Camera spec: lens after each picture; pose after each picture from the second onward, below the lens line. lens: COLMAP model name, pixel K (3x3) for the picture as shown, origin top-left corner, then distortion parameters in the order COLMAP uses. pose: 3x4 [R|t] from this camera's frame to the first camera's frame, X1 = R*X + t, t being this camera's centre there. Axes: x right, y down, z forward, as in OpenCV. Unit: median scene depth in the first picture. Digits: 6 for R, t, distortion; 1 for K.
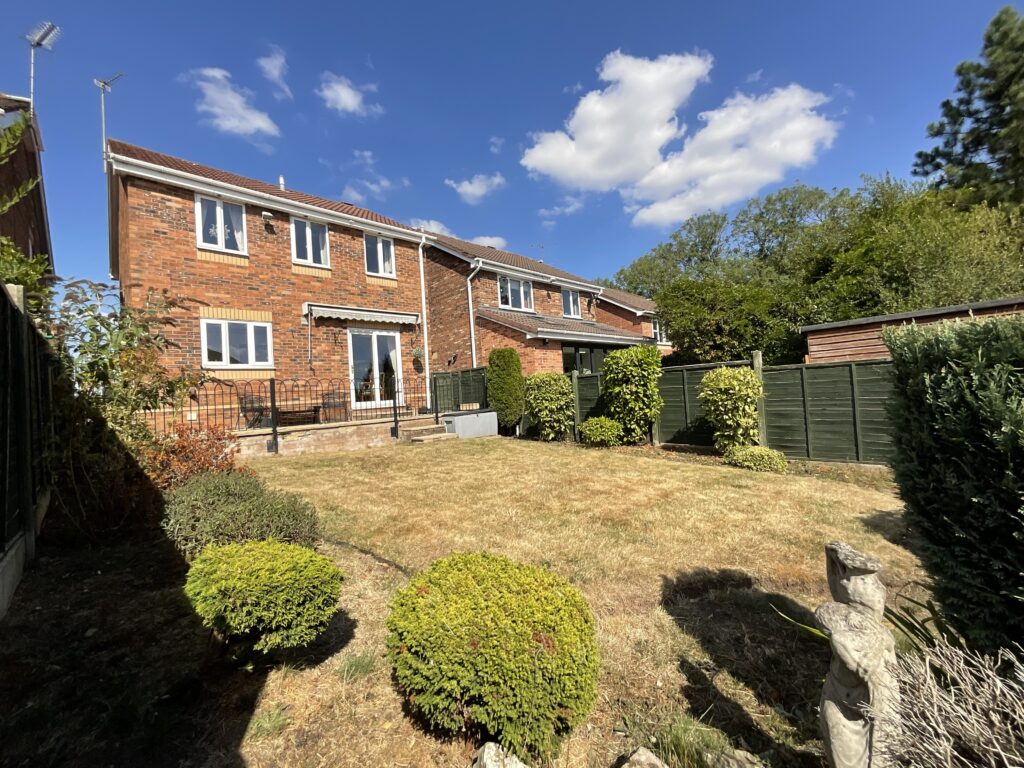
lens RADIAL K [[418.4, 0, 510.8], [0, 418.4, 384.3], [0, 0, 1]] dist [-0.000842, 0.000981]
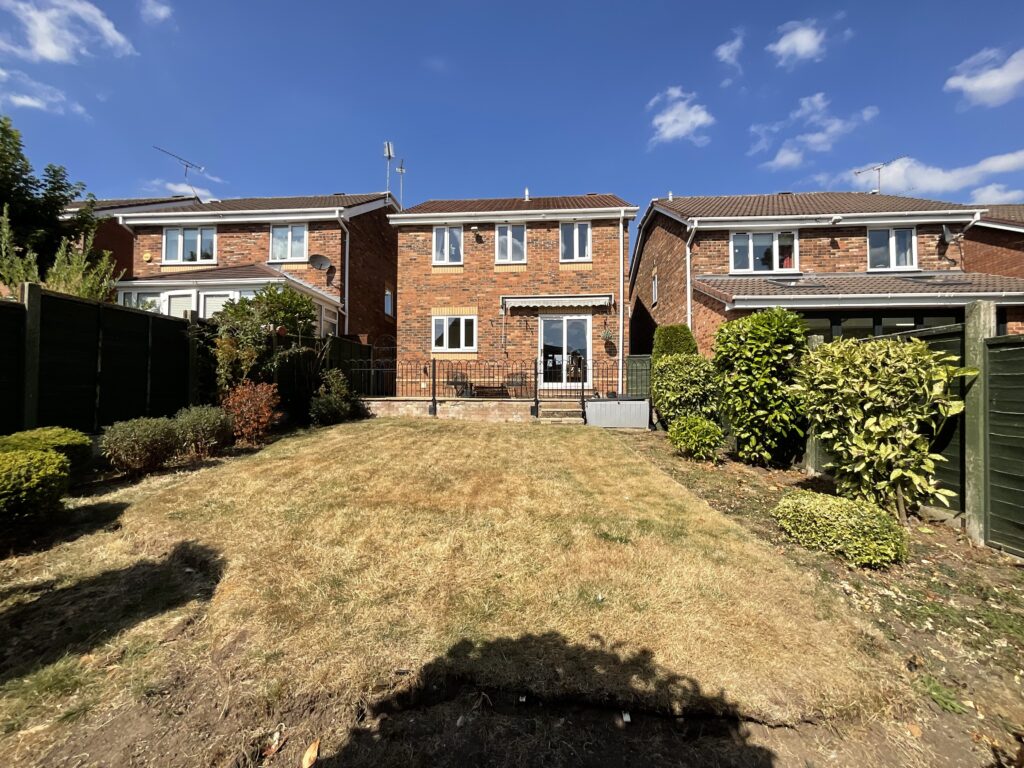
lens RADIAL K [[418.4, 0, 510.8], [0, 418.4, 384.3], [0, 0, 1]] dist [-0.000842, 0.000981]
pose [[0.657799, 0.051336, -0.751442, 0.406821], [-0.027007, 0.998641, 0.044582, 0.000871], [0.752709, -0.009031, 0.658291, 0.224652]]
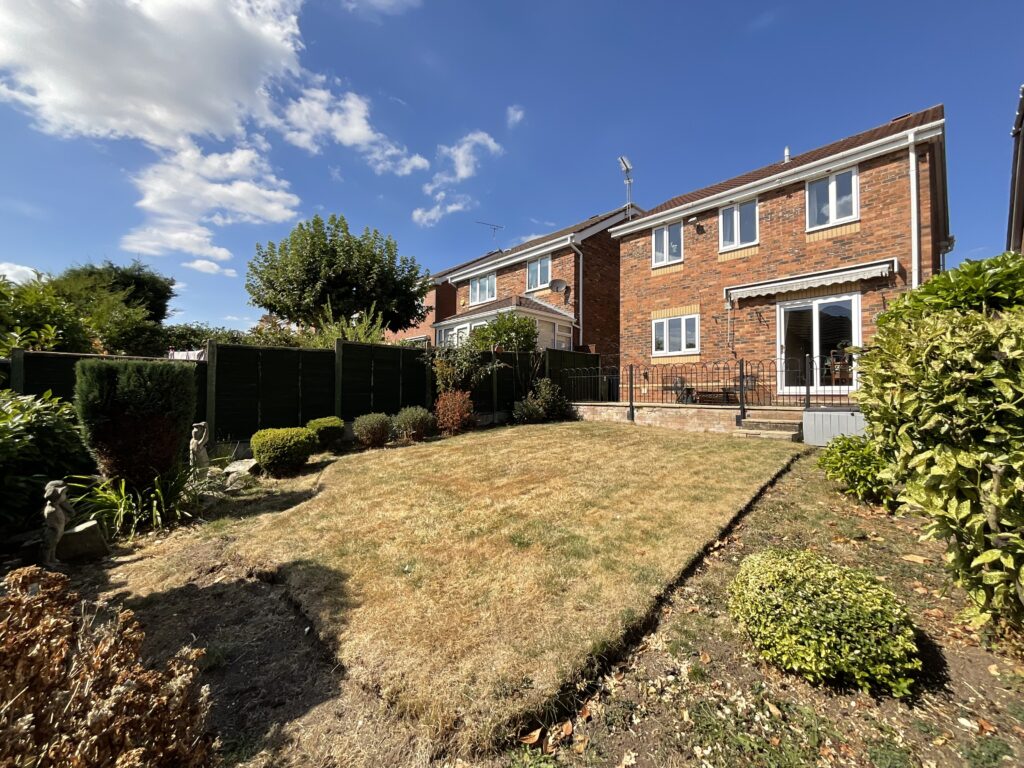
lens RADIAL K [[418.4, 0, 510.8], [0, 418.4, 384.3], [0, 0, 1]] dist [-0.000842, 0.000981]
pose [[-0.014372, 0.037634, -0.999188, 0.530321], [0.019150, 0.999118, 0.037356, -0.005763], [0.999713, -0.018598, -0.015080, 0.452875]]
